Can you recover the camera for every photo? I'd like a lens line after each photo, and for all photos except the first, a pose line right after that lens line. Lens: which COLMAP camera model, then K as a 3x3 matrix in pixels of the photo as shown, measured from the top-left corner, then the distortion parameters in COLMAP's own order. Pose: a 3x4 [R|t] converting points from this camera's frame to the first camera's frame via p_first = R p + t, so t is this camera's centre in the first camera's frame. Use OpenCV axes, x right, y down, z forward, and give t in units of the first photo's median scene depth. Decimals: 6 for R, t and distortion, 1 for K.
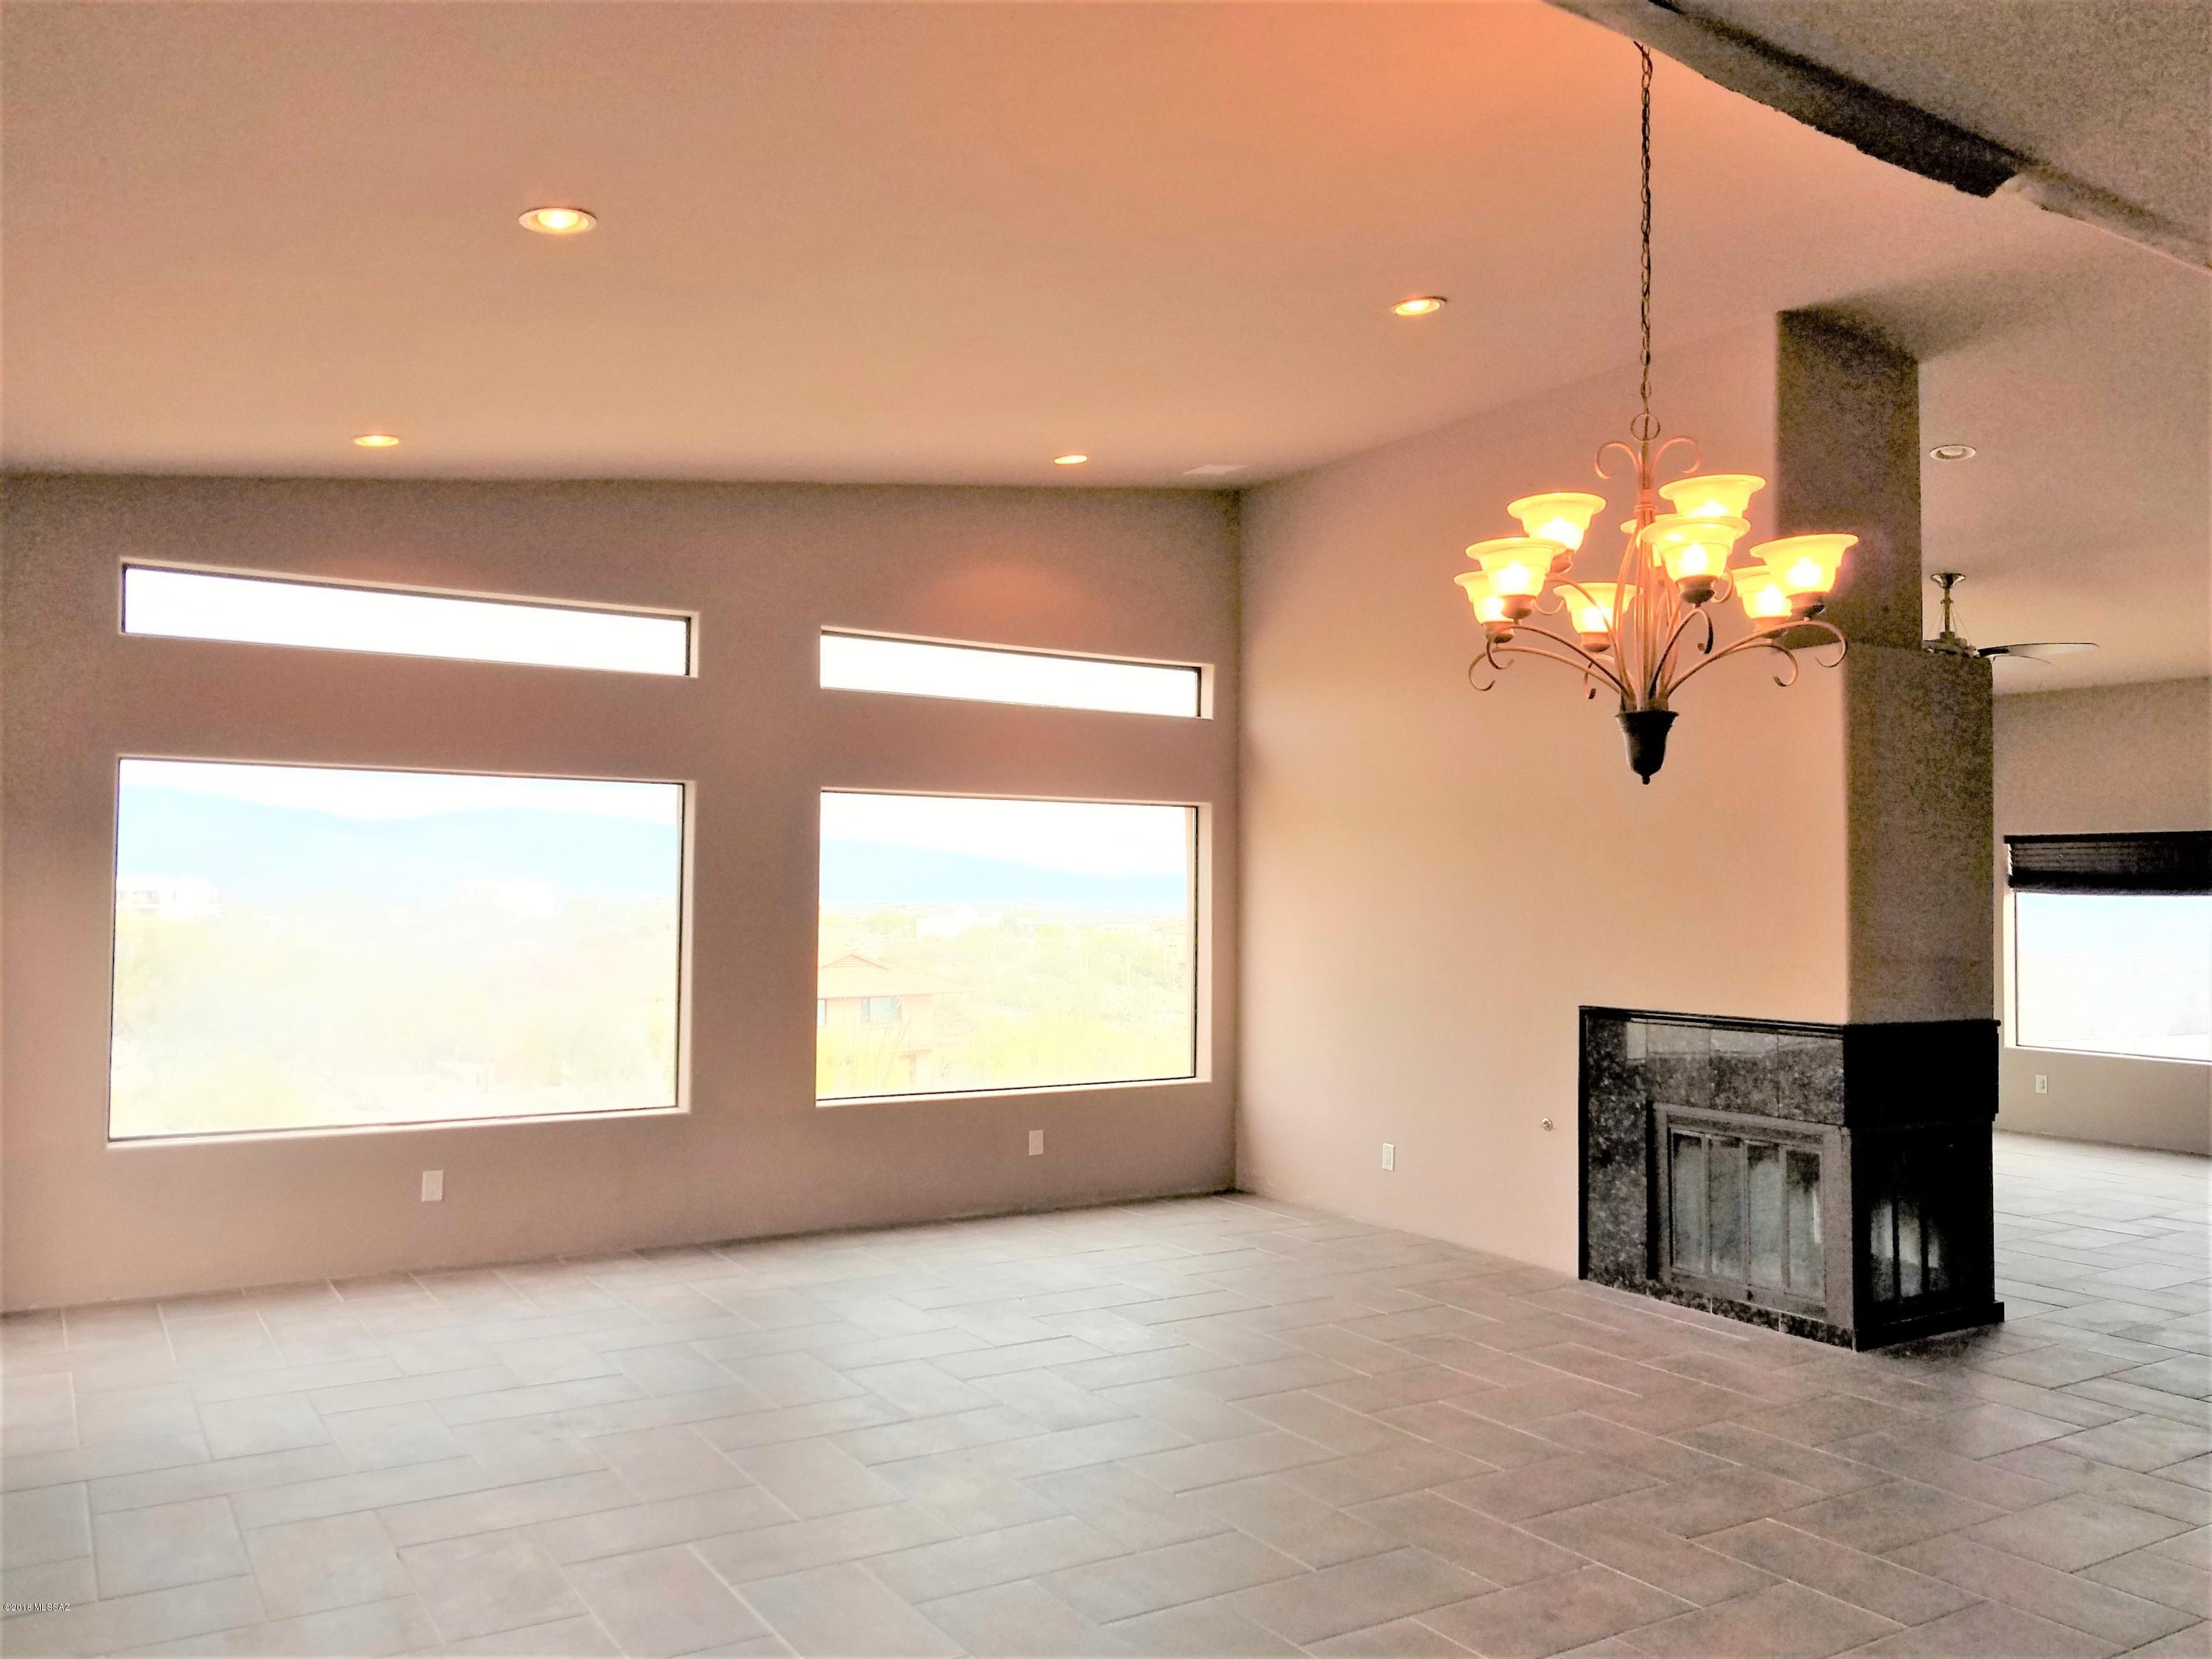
lens RADIAL K [[1708.2, 0, 1113.9], [0, 1708.2, 830.0], [0, 0, 1]] dist [0.039670, -0.049376]
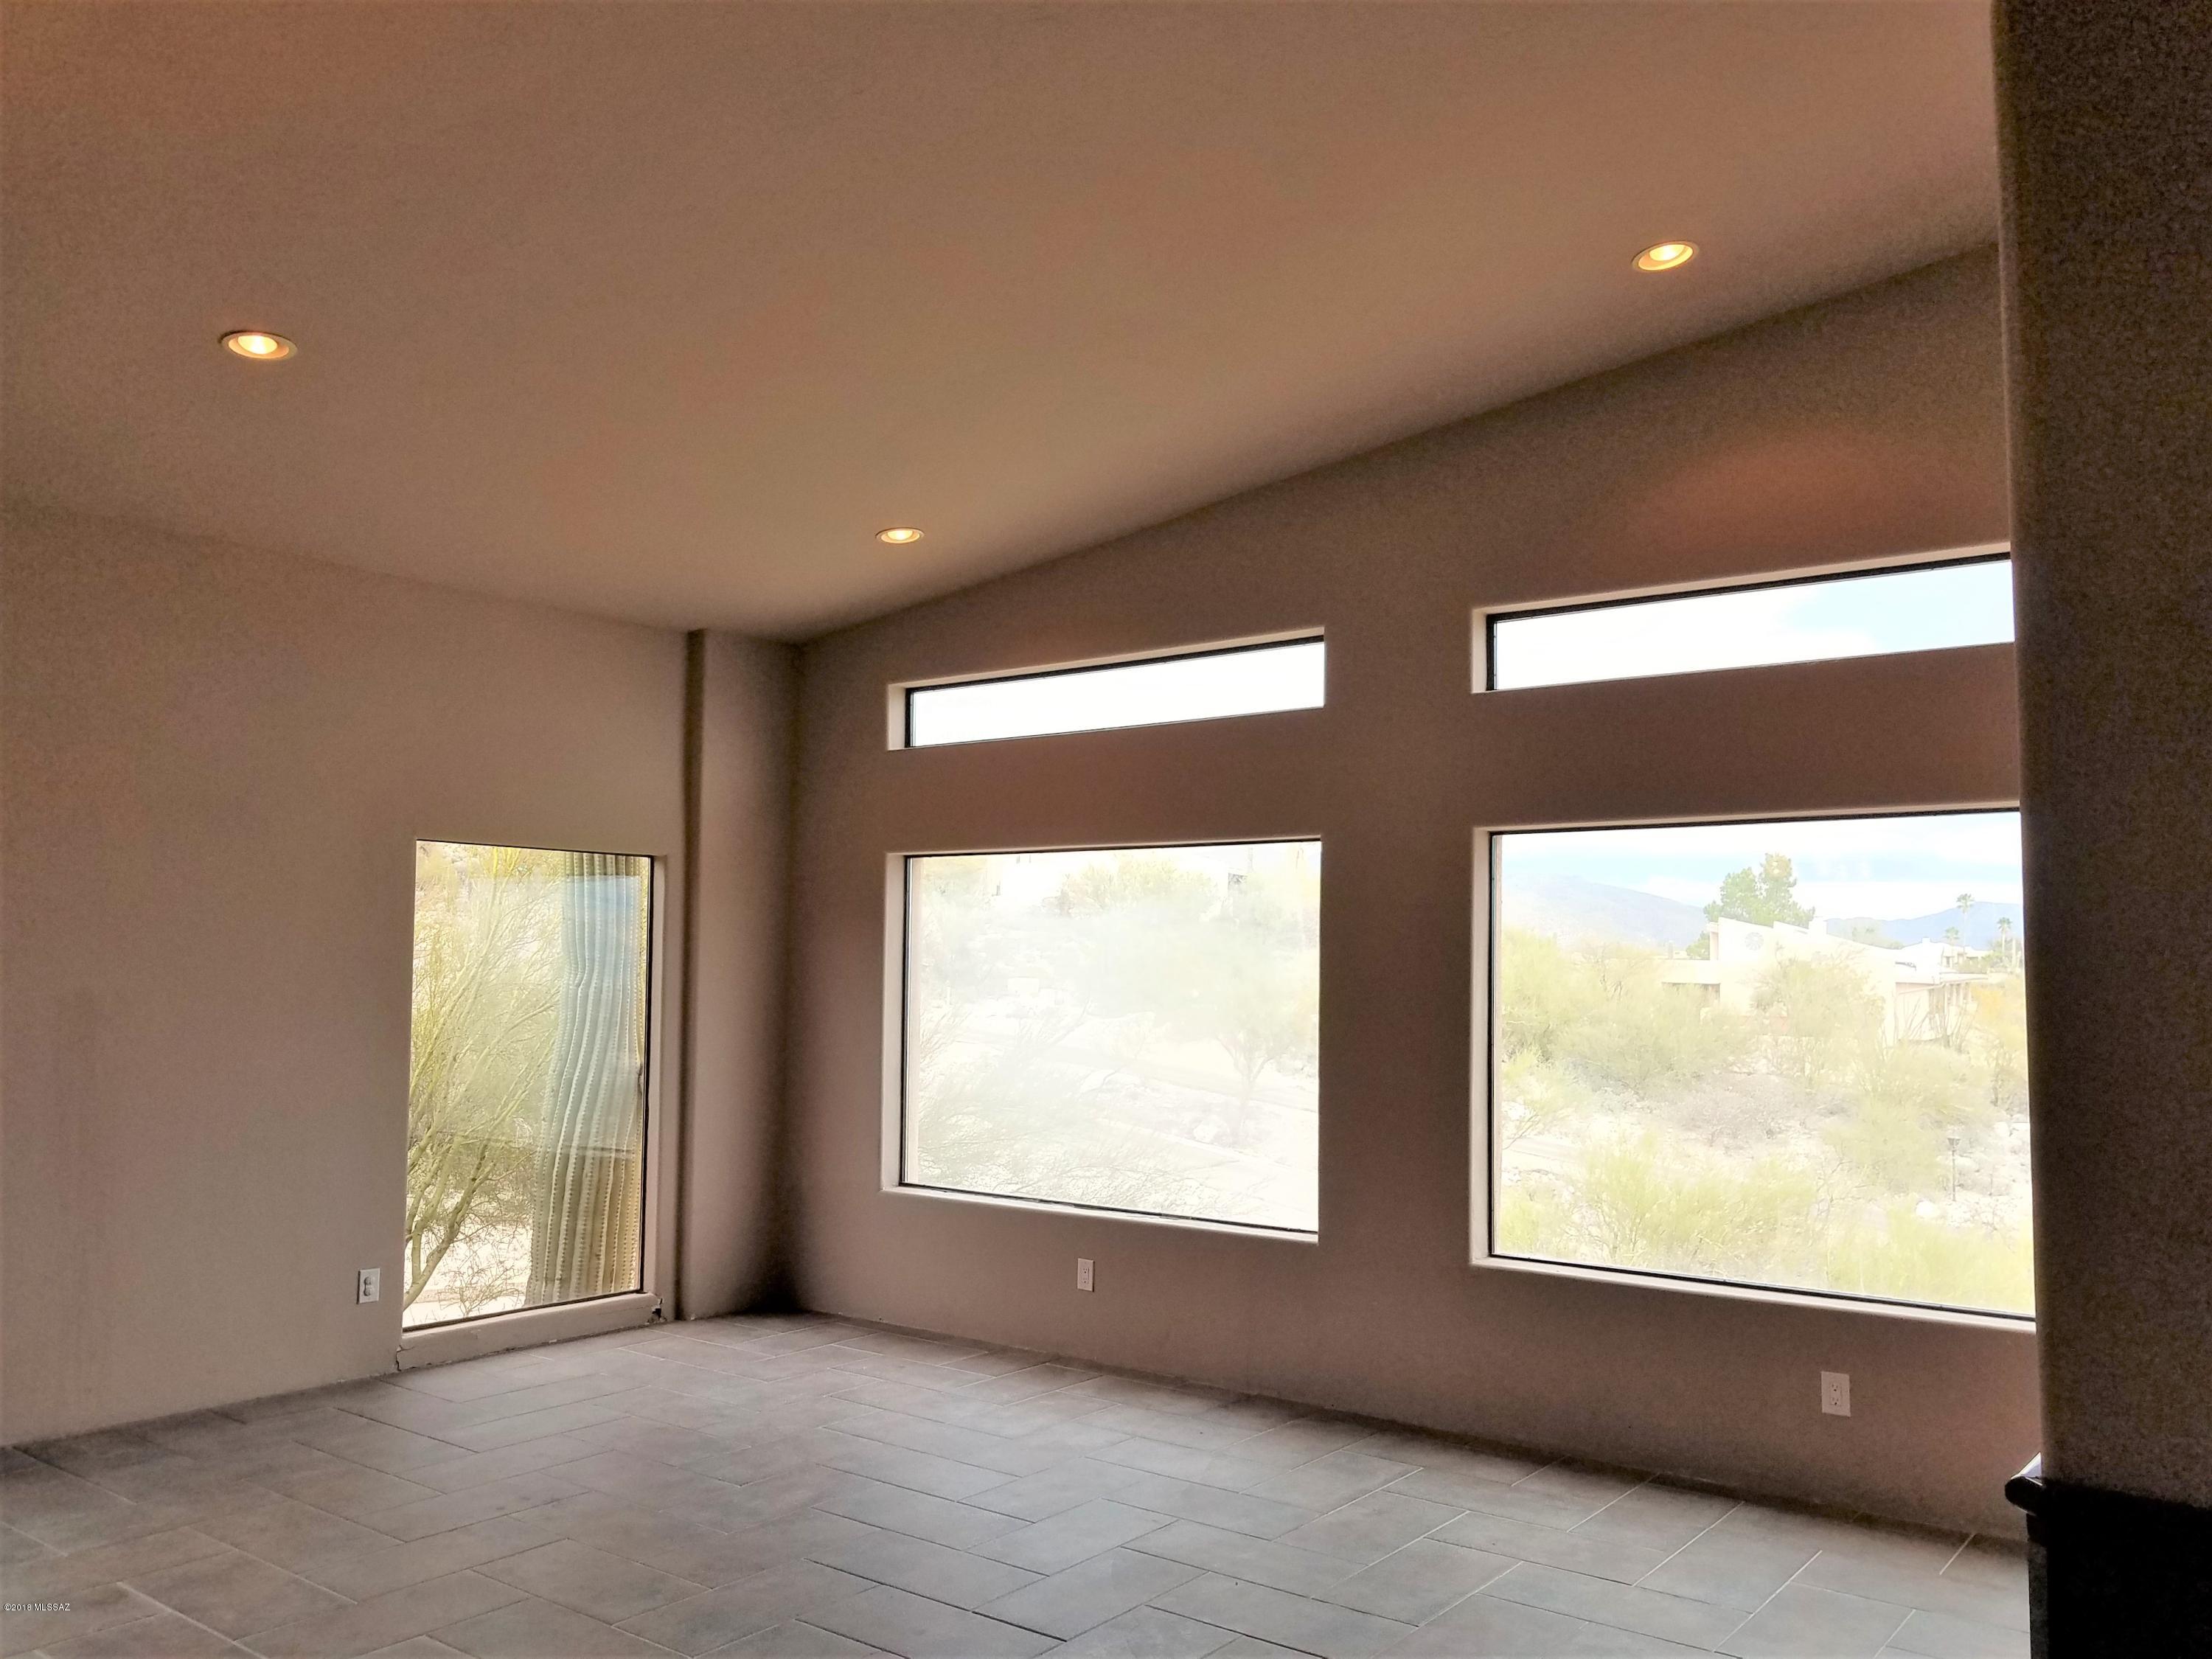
lens RADIAL K [[1708.2, 0, 1107.2], [0, 1708.2, 829.8], [0, 0, 1]] dist [0.039670, -0.049376]
pose [[0.355521, -0.066174, -0.932323, 0.478146], [0.047241, 0.997488, -0.052785, 0.007293], [0.933474, -0.025277, 0.357754, 0.609662]]
